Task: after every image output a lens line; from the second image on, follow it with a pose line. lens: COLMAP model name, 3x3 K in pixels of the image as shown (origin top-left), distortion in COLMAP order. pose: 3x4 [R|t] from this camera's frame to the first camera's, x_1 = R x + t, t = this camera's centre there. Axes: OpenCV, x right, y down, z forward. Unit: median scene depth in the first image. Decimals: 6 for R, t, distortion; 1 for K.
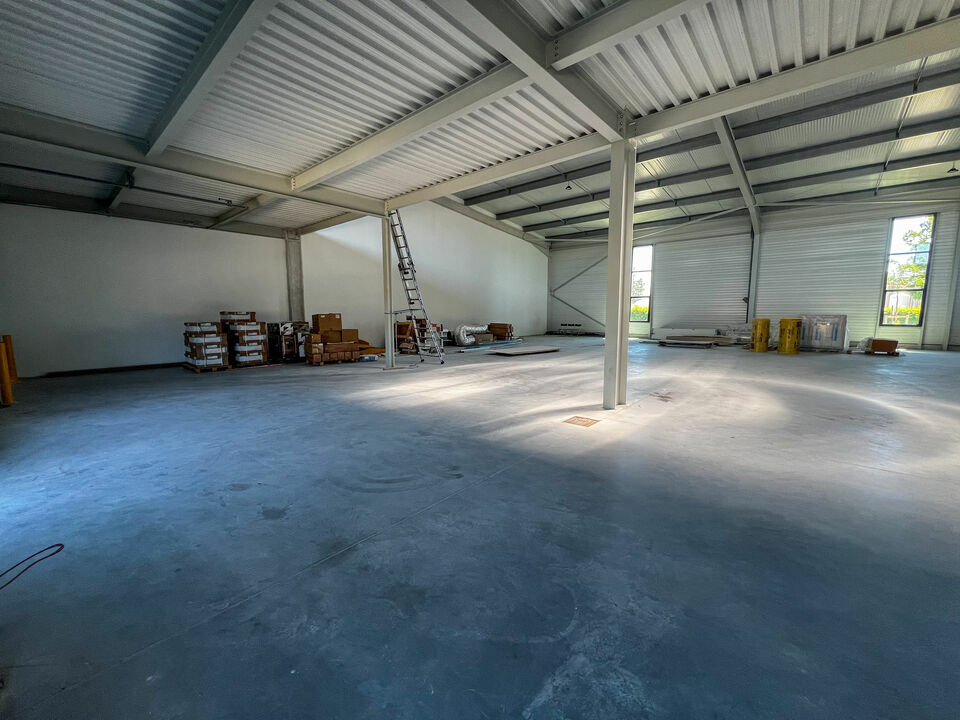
lens RADIAL K [[382.2, 0, 475.9], [0, 382.2, 357.6], [0, 0, 1]] dist [-0.007037, 0.001744]
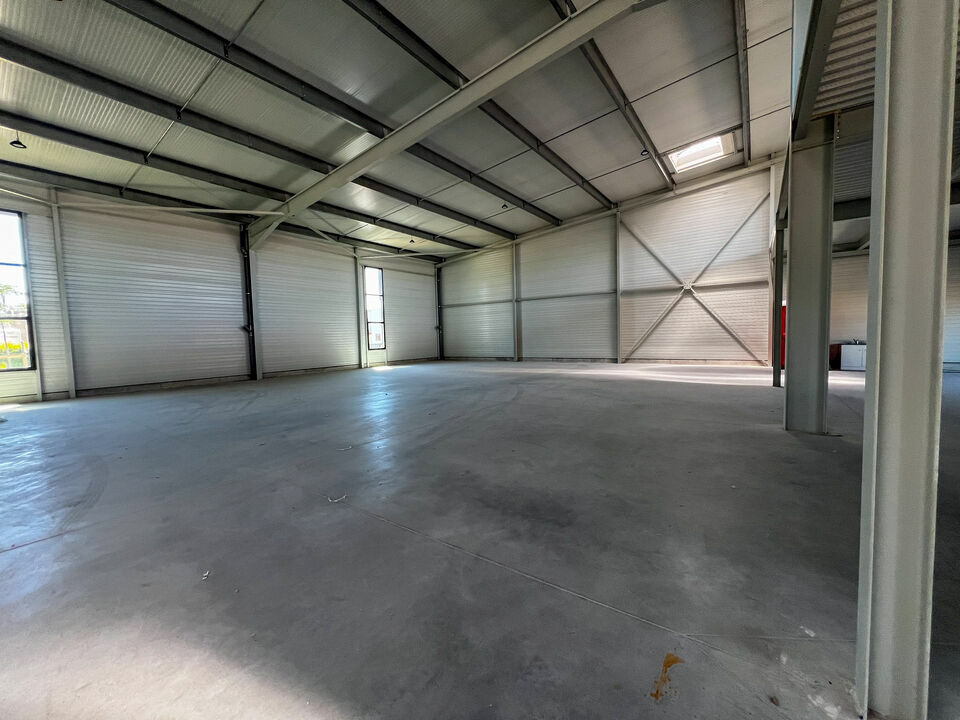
lens RADIAL K [[382.2, 0, 478.4], [0, 382.2, 356.2], [0, 0, 1]] dist [-0.007037, 0.001744]
pose [[-0.096773, -0.047342, 0.994180, 0.383850], [0.146292, 0.987343, 0.061257, -0.029283], [-0.984497, 0.151369, -0.088622, 0.242587]]
